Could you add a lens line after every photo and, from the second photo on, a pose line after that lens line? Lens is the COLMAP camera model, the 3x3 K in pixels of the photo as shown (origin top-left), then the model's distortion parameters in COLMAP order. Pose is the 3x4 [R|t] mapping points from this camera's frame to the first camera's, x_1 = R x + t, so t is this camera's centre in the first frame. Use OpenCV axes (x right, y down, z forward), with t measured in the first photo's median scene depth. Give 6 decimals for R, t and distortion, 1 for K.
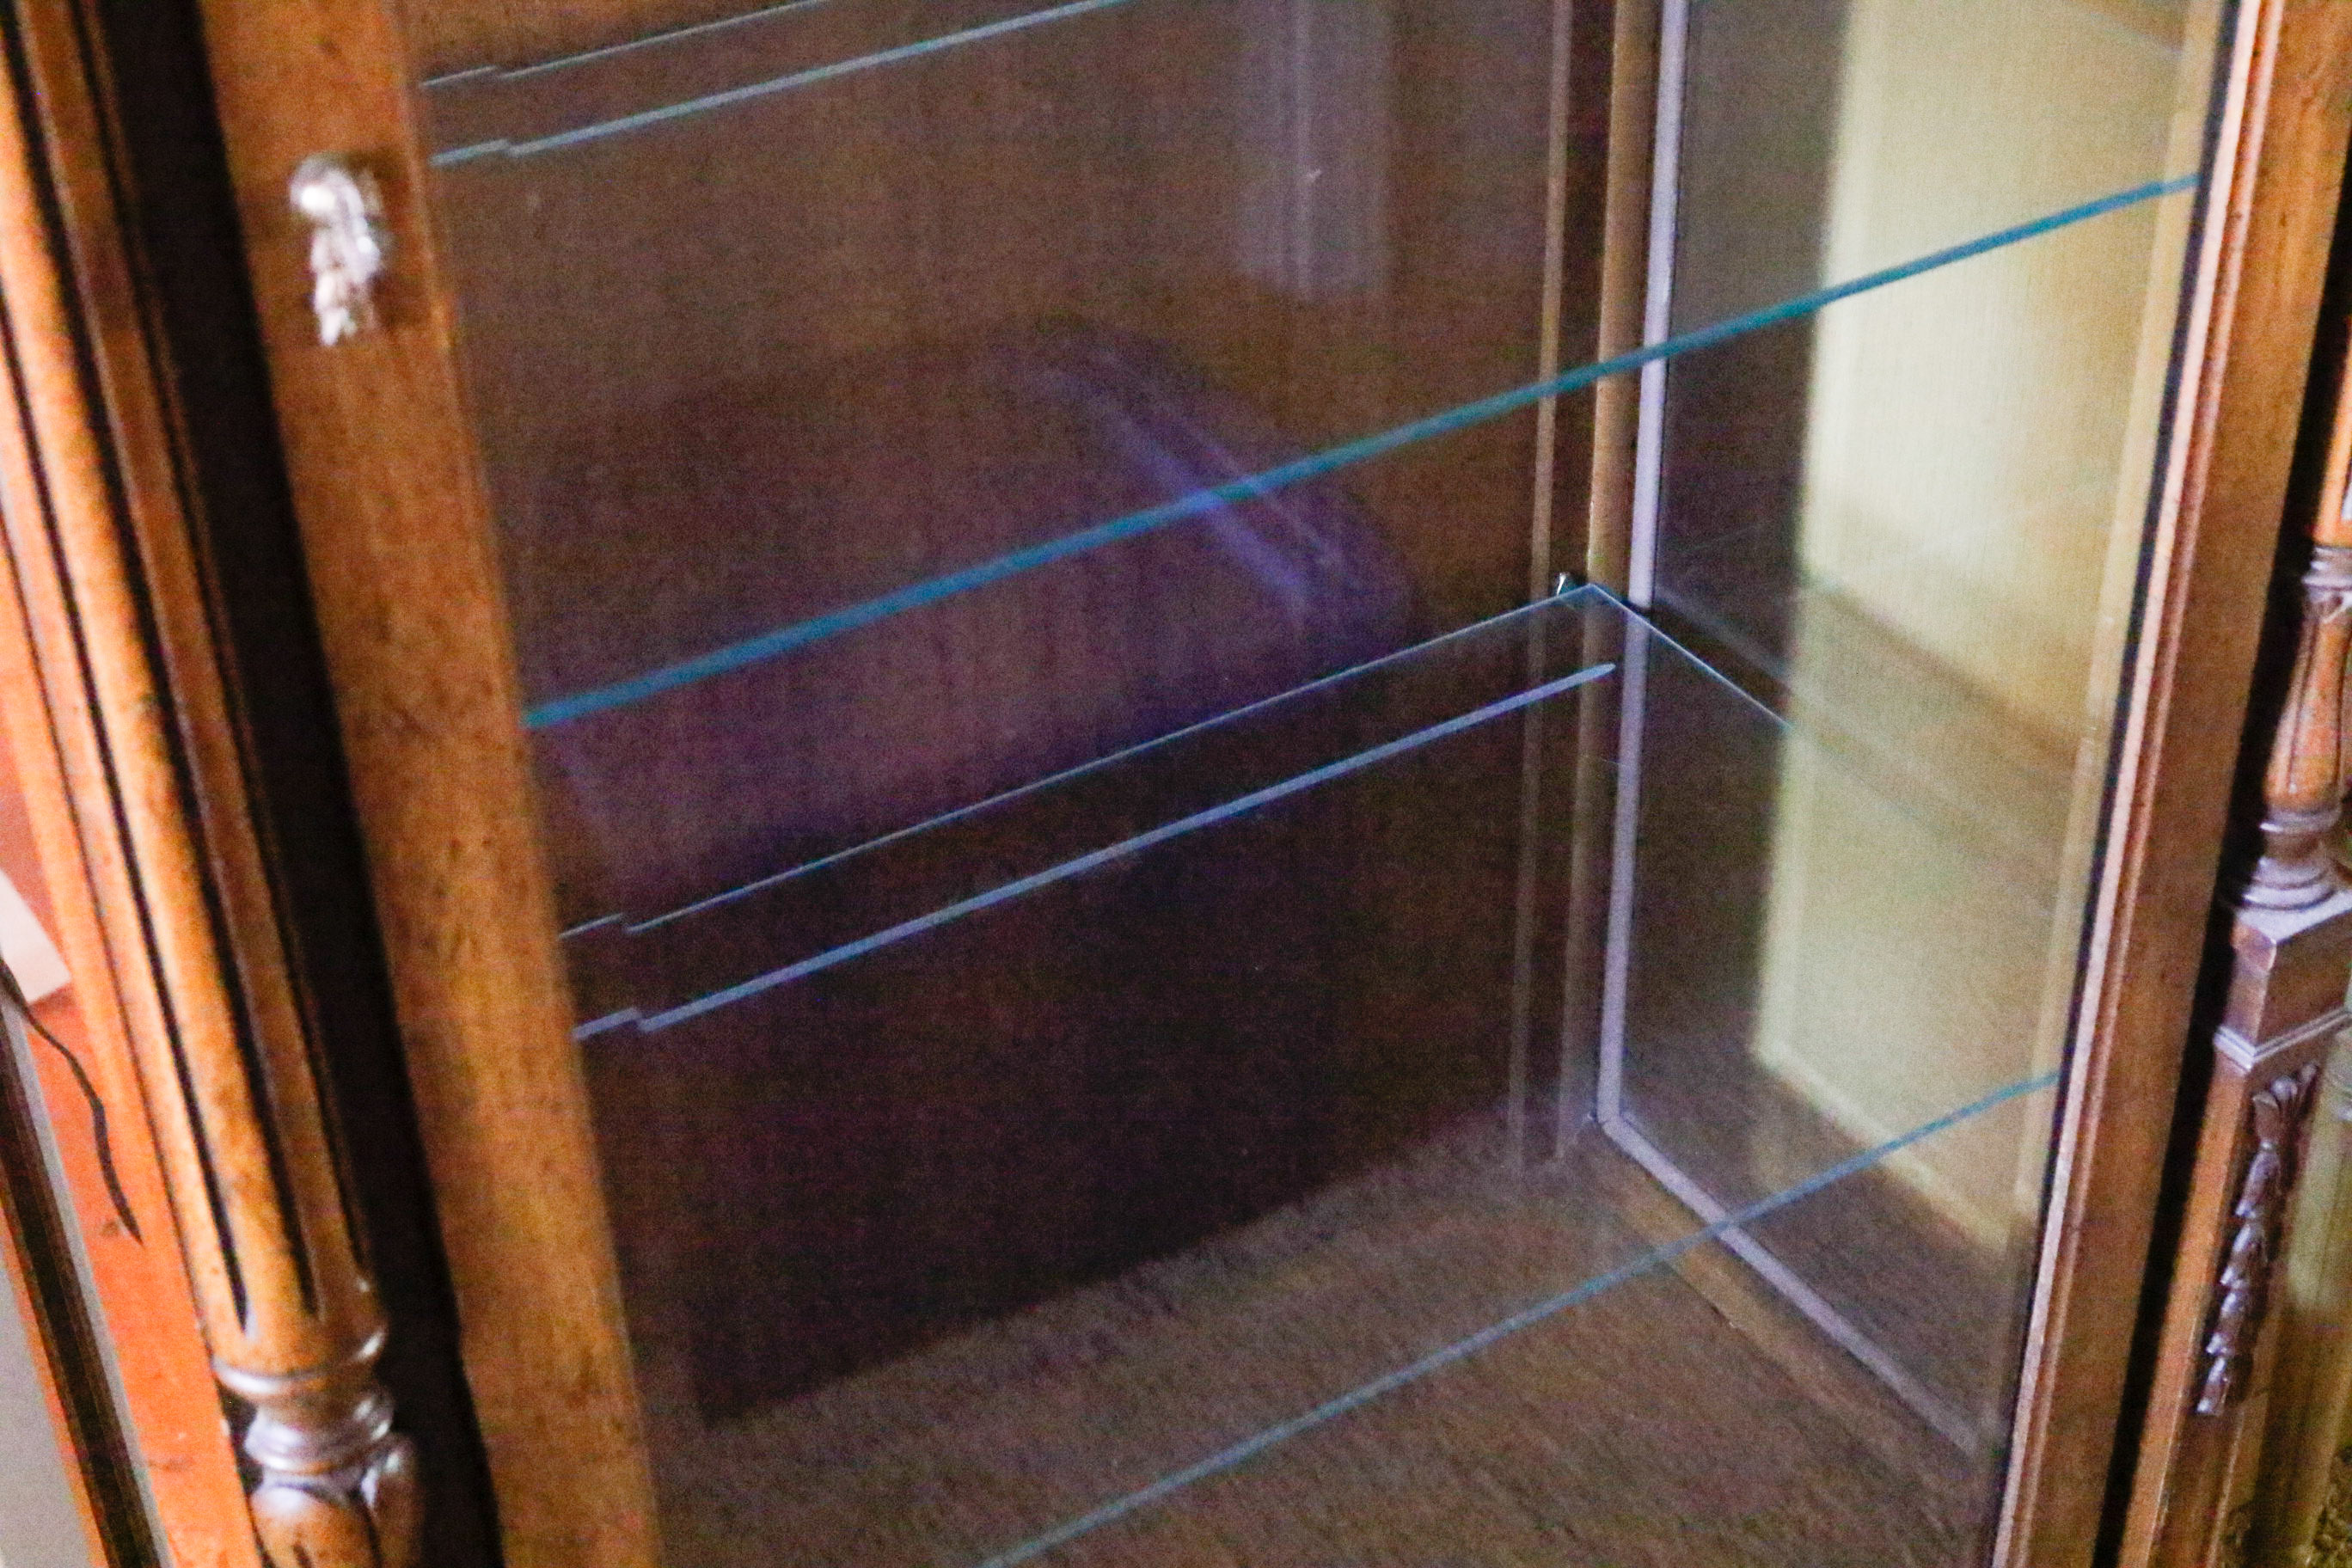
lens RADIAL K [[3462.0, 0, 1188.2], [0, 3462.0, 788.3], [0, 0, 1]] dist [-0.039167, 0.000000]
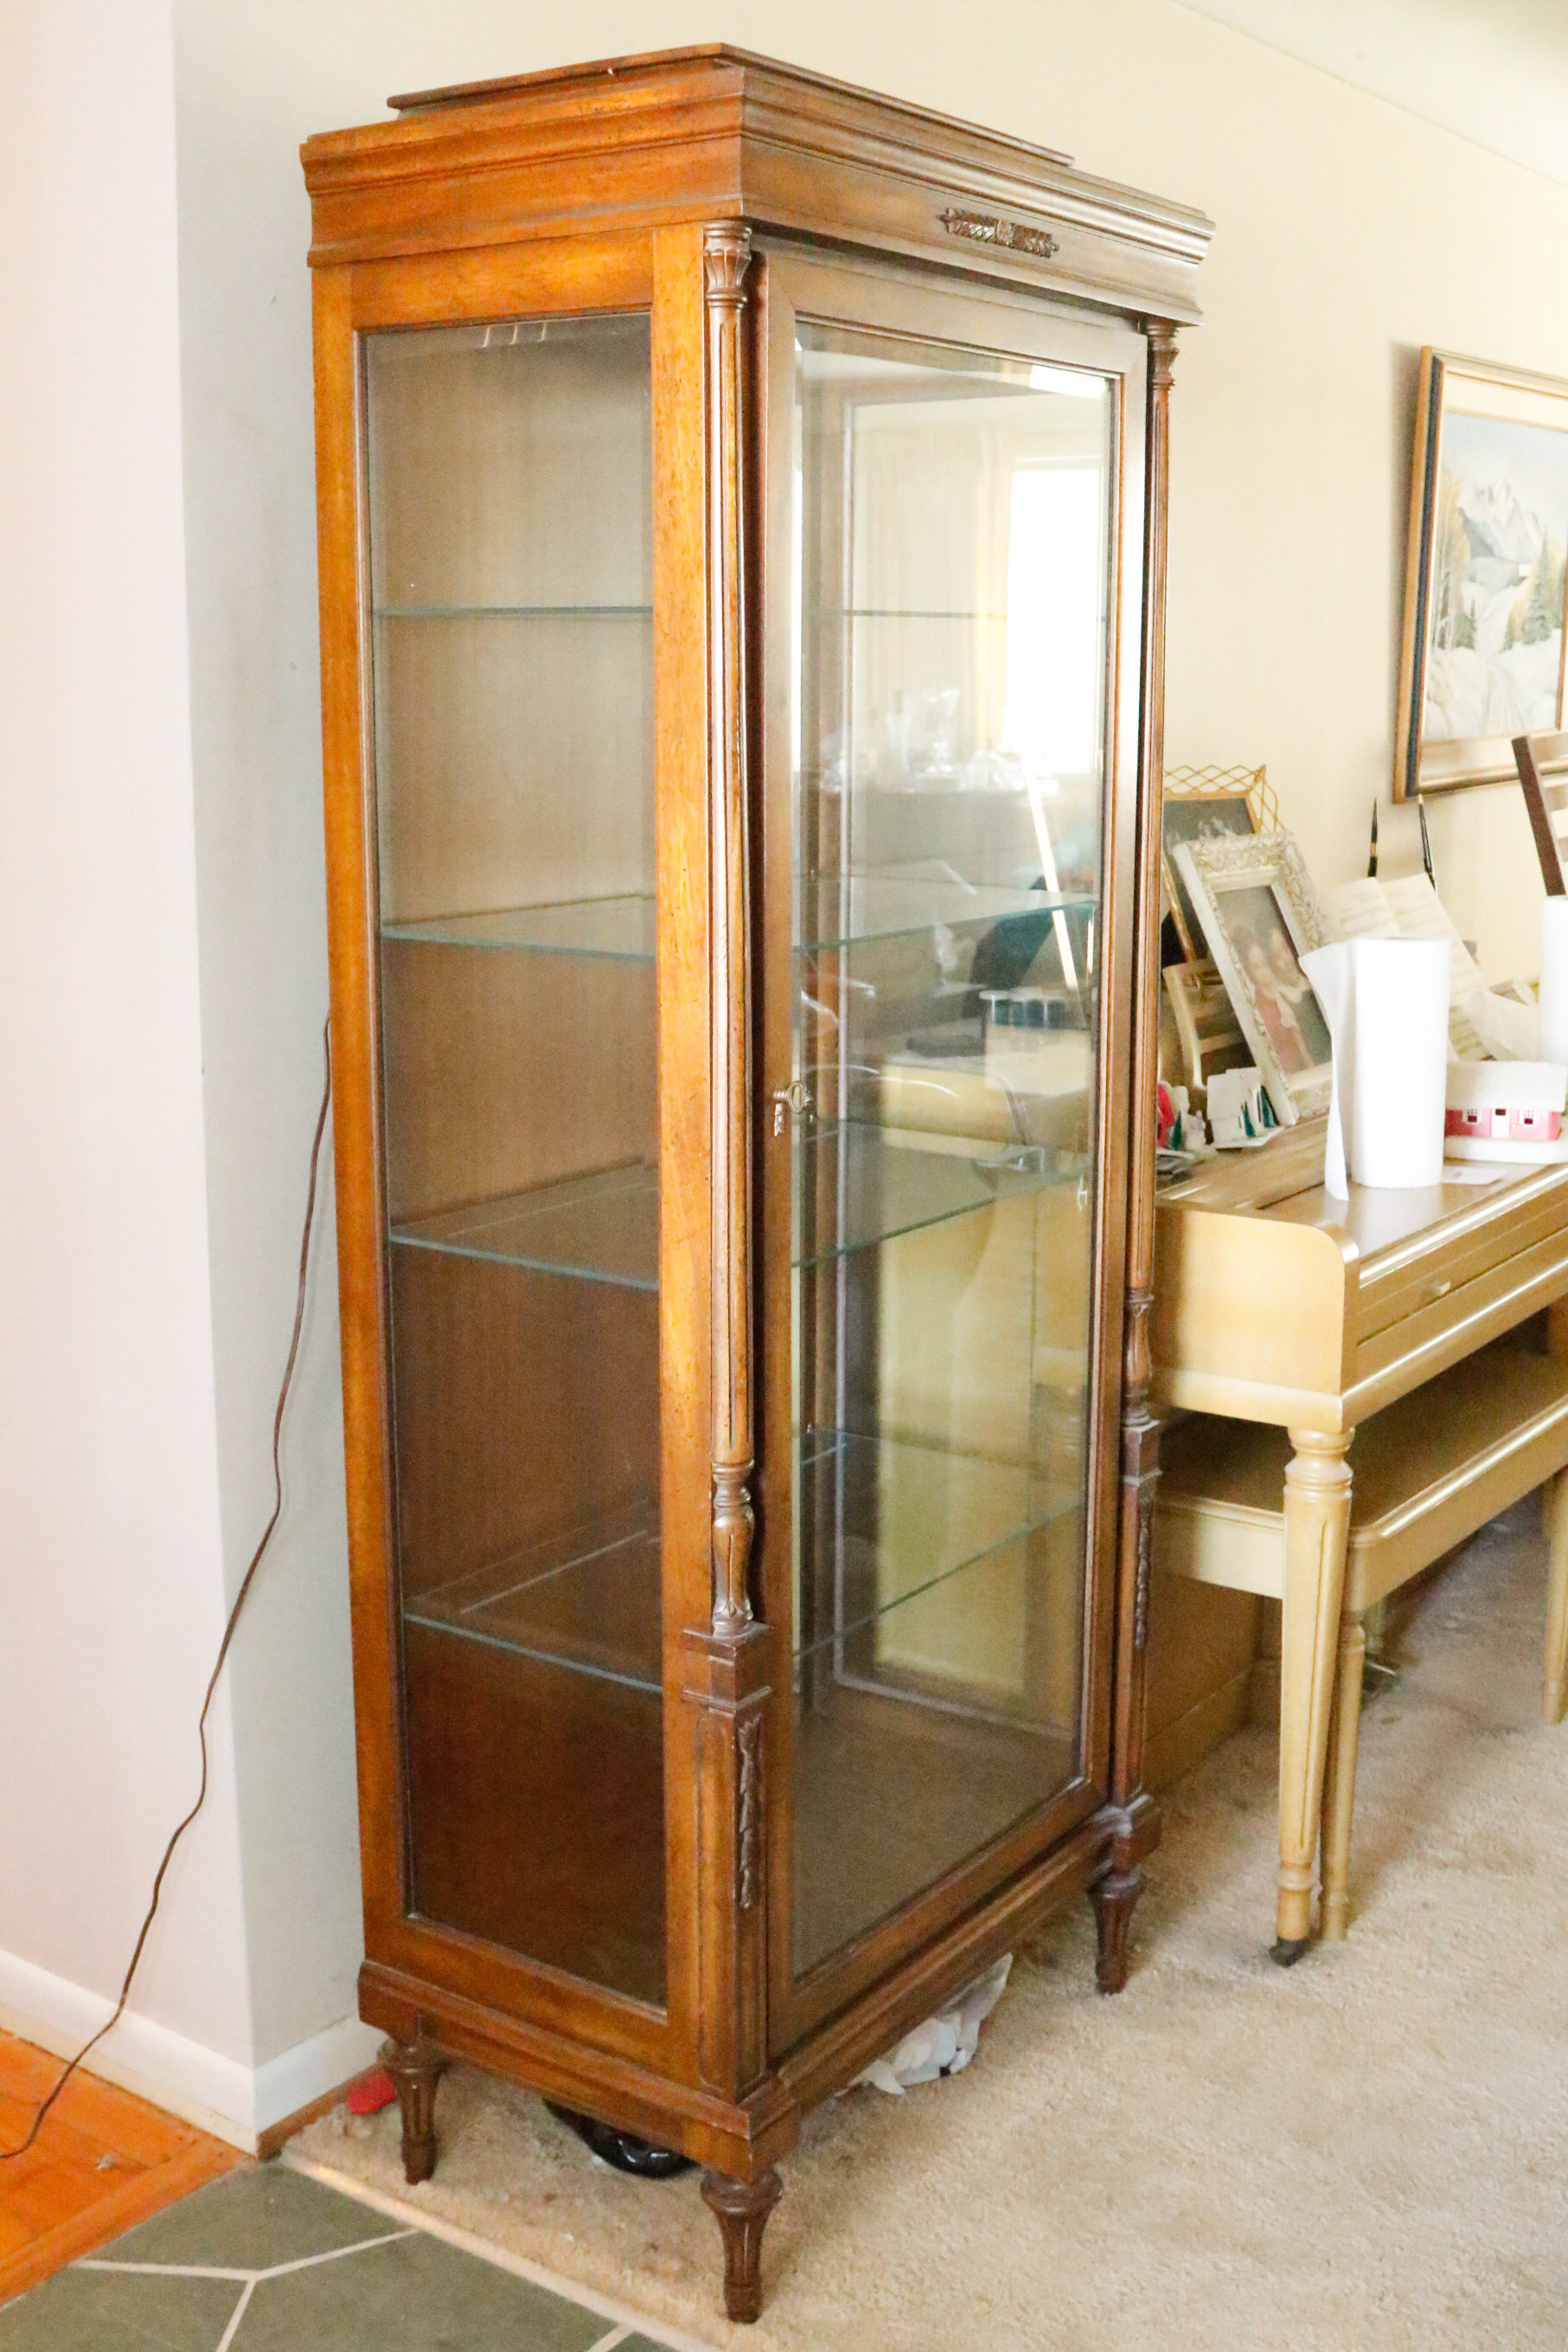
lens RADIAL K [[2546.2, 0, 795.6], [0, 2546.2, 1165.8], [0, 0, 1]] dist [-0.096783, 0.000000]
pose [[0.914825, -0.050086, 0.400733, -0.837104], [0.207688, 0.909355, -0.360470, 0.571246], [-0.346355, 0.412994, 0.842303, -0.852392]]
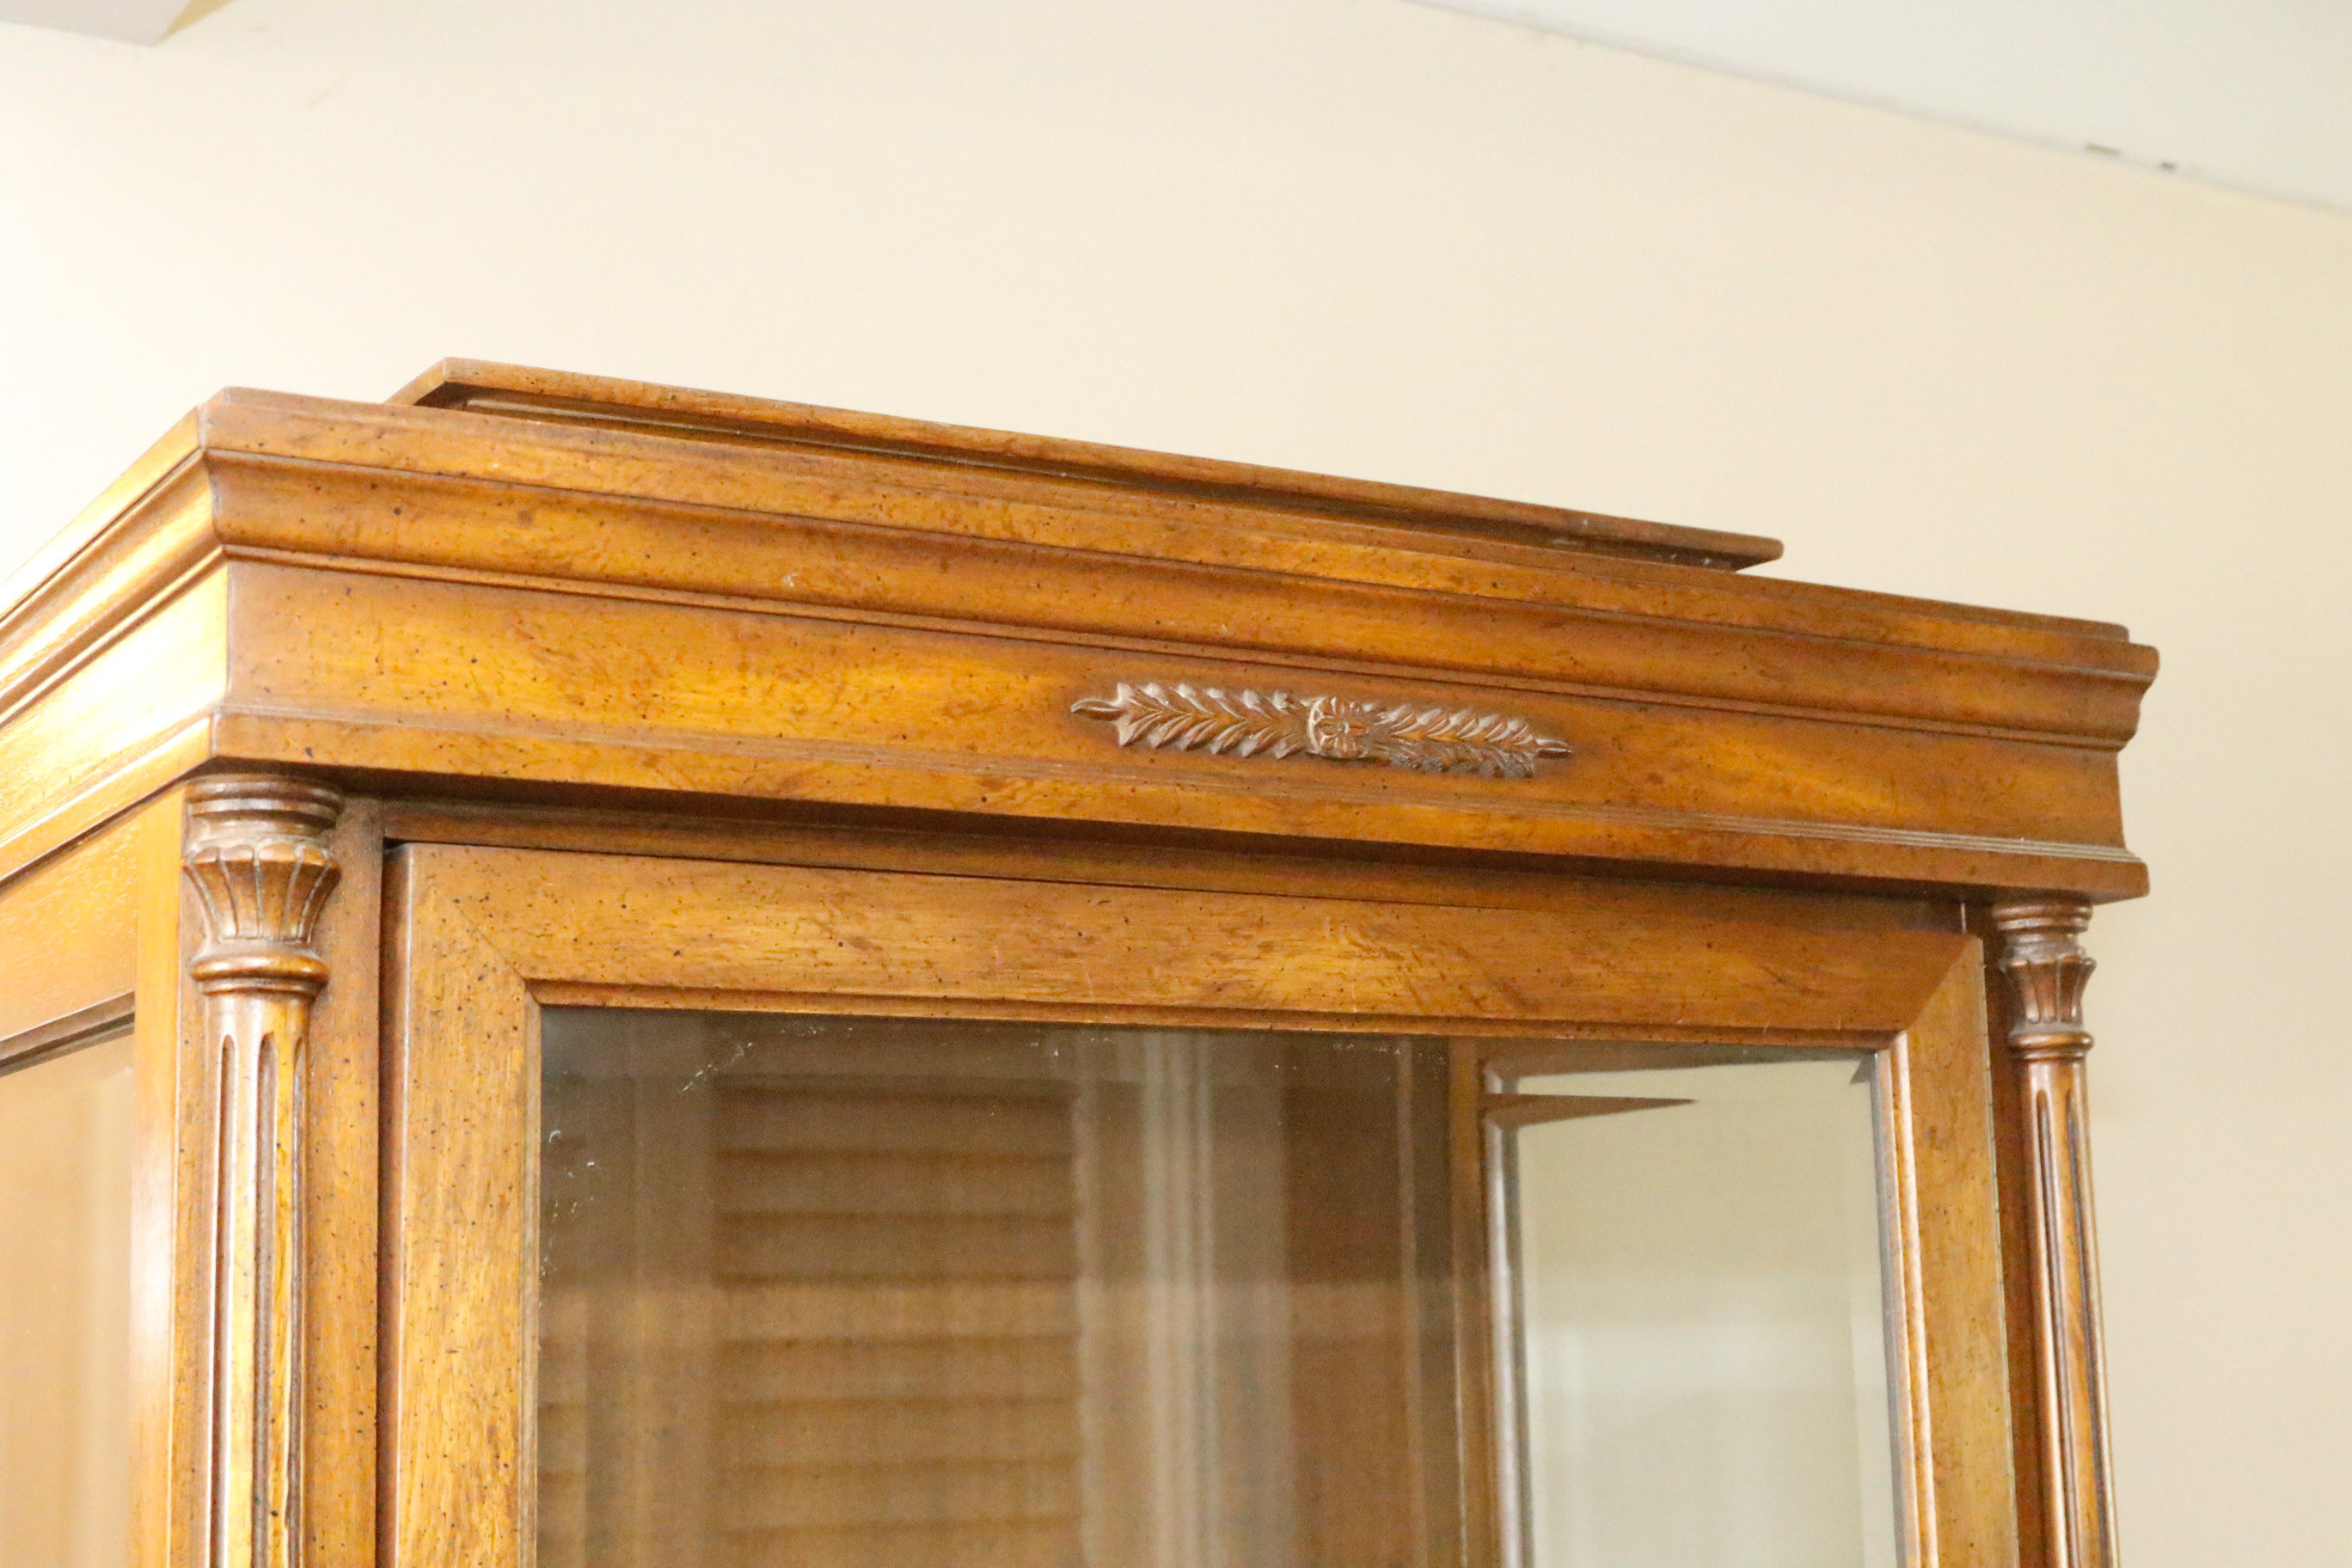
lens RADIAL K [[3462.0, 0, 1179.1], [0, 3462.0, 781.9], [0, 0, 1]] dist [-0.039167, 0.000000]
pose [[0.999993, 0.003636, -0.000478, 0.014546], [-0.002915, 0.709142, -0.705060, 0.041780], [-0.002224, 0.705056, 0.709148, -0.344226]]
